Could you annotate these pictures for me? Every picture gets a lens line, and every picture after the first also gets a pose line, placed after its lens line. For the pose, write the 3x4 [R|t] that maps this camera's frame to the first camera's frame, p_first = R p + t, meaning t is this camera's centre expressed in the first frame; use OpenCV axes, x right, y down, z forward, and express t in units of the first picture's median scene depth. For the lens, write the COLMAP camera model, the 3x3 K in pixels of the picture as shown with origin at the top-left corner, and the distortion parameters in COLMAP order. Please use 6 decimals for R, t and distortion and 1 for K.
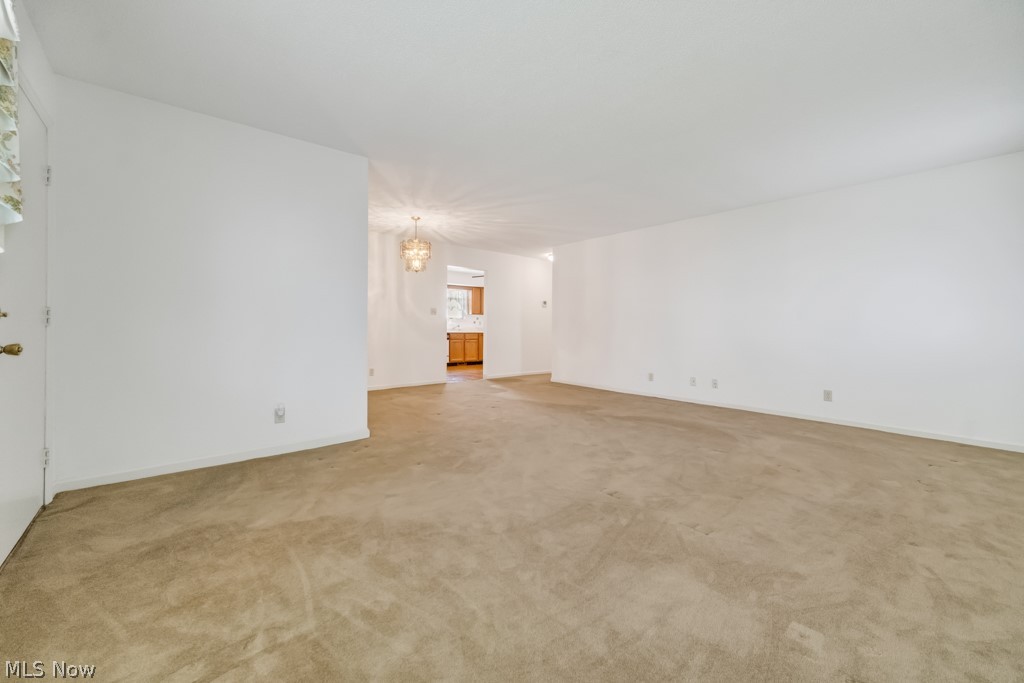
lens RADIAL K [[408.1, 0, 514.2], [0, 408.1, 343.9], [0, 0, 1]] dist [0.003429, 0.000272]
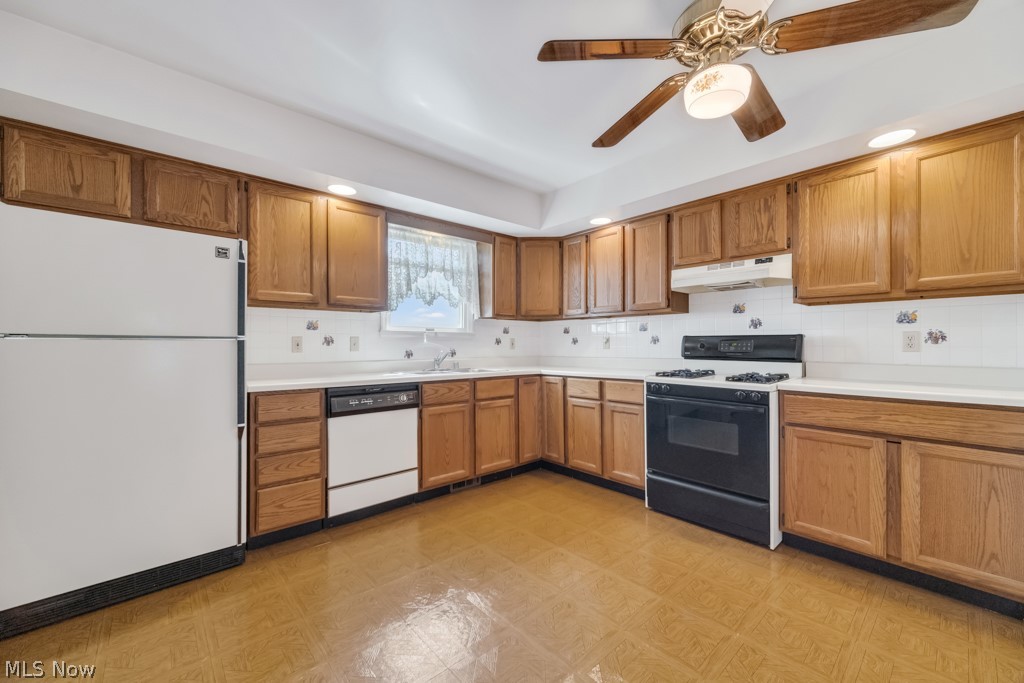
lens RADIAL K [[408.1, 0, 514.2], [0, 408.1, 343.9], [0, 0, 1]] dist [0.003429, 0.000272]
pose [[0.999842, -0.011835, 0.013263, -0.093634], [0.012251, 0.999421, -0.031738, -0.041513], [-0.012879, 0.031896, 0.999408, 0.688460]]
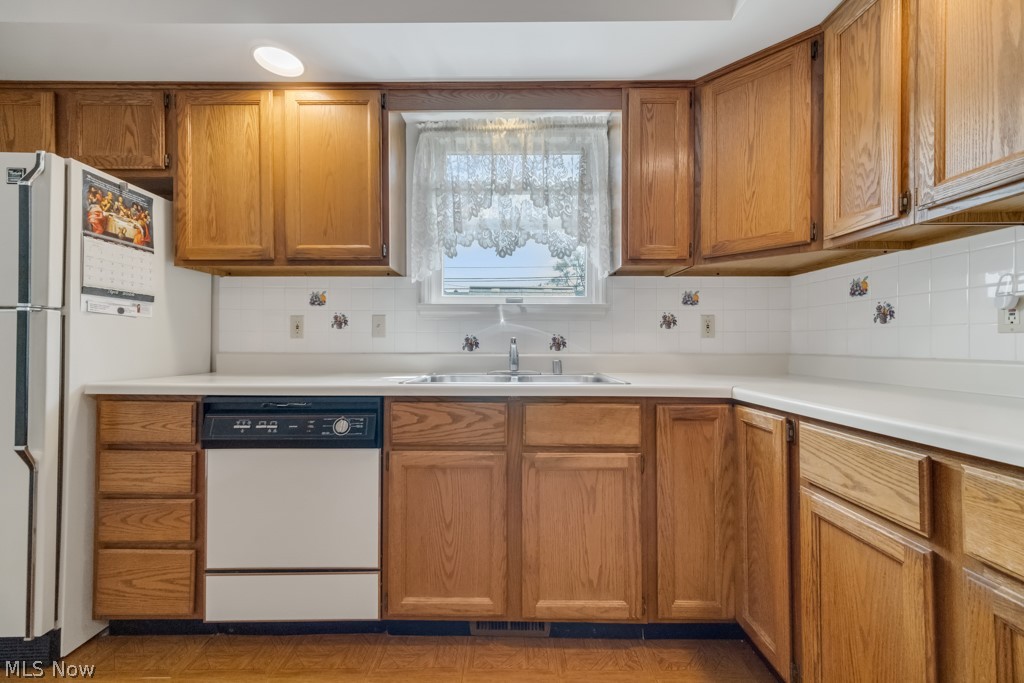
lens RADIAL K [[402.1, 0, 512.0], [0, 402.1, 341.5], [0, 0, 1]] dist [0.002896, 0.000245]
pose [[0.750402, -0.011184, -0.660887, -0.037469], [-0.013284, 0.999400, -0.031997, -0.040055], [0.660849, 0.032790, 0.749803, 0.879027]]
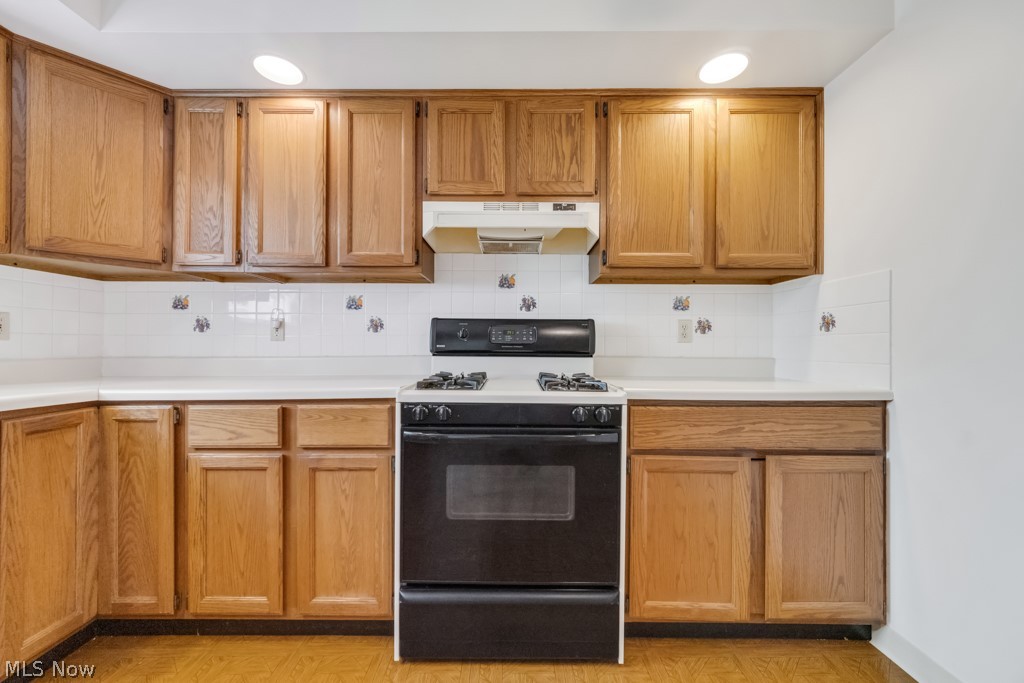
lens RADIAL K [[408.1, 0, 514.2], [0, 408.1, 343.9], [0, 0, 1]] dist [0.003429, 0.000272]
pose [[0.664599, -0.002003, 0.747197, -0.077603], [0.026054, 0.999450, -0.020495, -0.039227], [-0.746745, 0.033088, 0.664286, 0.833189]]
